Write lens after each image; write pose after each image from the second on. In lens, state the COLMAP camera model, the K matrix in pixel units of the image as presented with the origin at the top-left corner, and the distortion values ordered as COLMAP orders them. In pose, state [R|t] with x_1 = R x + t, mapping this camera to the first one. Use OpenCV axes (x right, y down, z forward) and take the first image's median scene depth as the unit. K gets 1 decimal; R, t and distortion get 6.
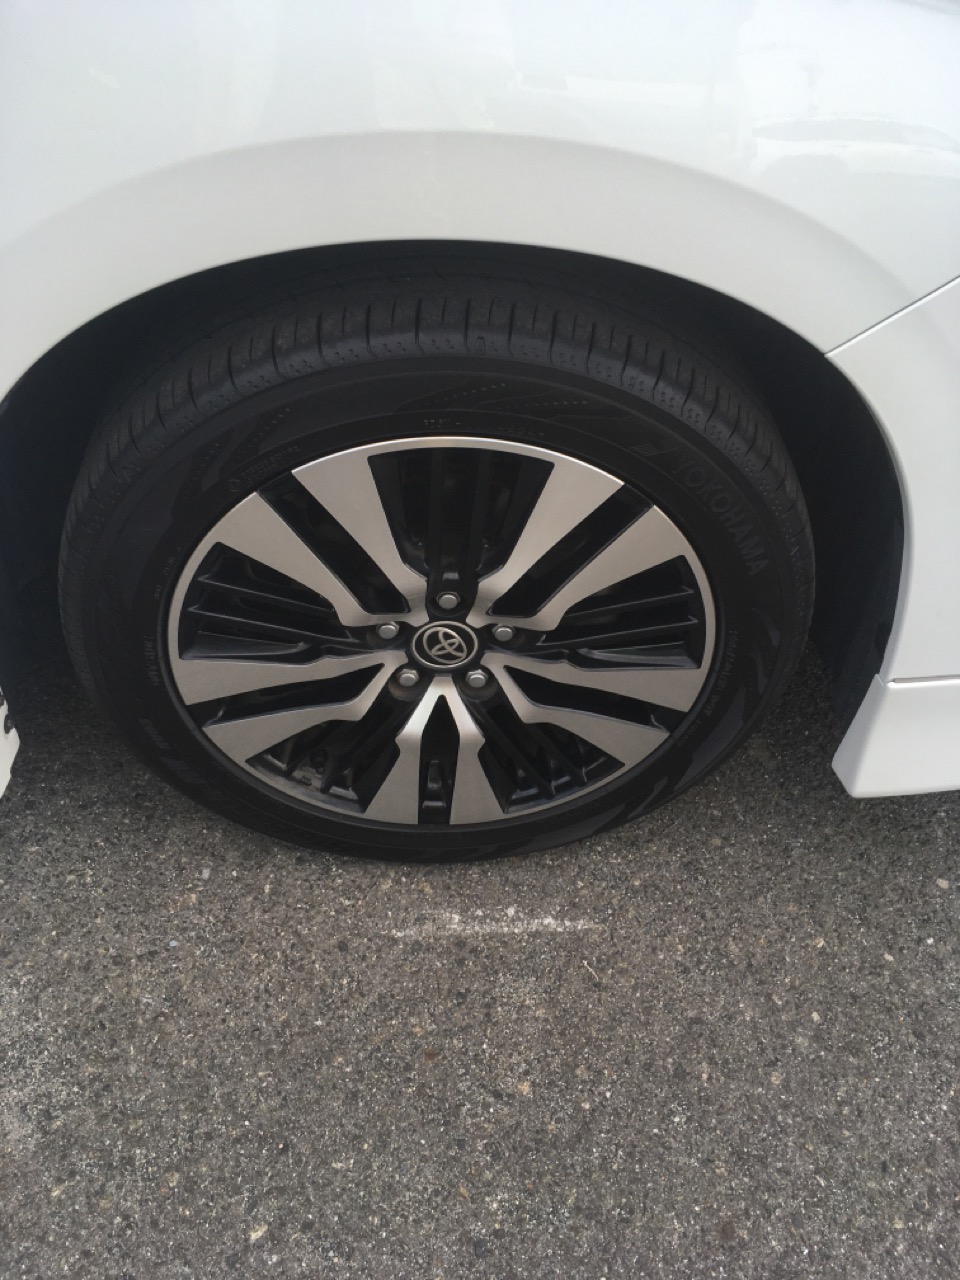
lens RADIAL K [[1118.6, 0, 480.0], [0, 1118.6, 640.0], [0, 0, 1]] dist [0.044530, 0.003787]
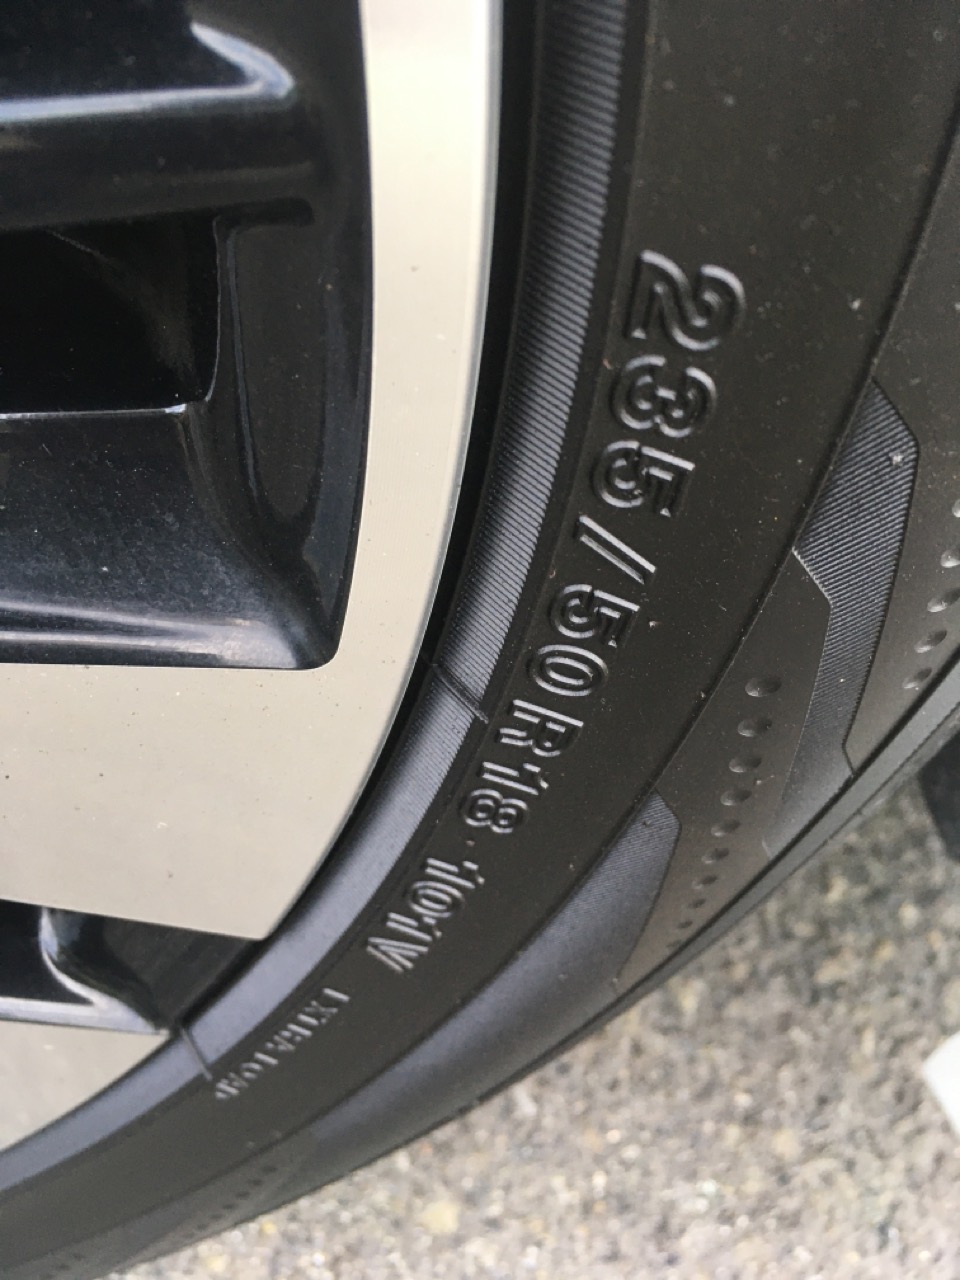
lens RADIAL K [[1118.6, 0, 480.0], [0, 1118.6, 640.0], [0, 0, 1]] dist [0.044530, 0.003787]
pose [[0.978354, 0.057014, 0.198931, 0.151636], [-0.069885, 0.995851, 0.058284, 0.012638], [-0.194782, -0.070924, 0.978279, 0.712862]]
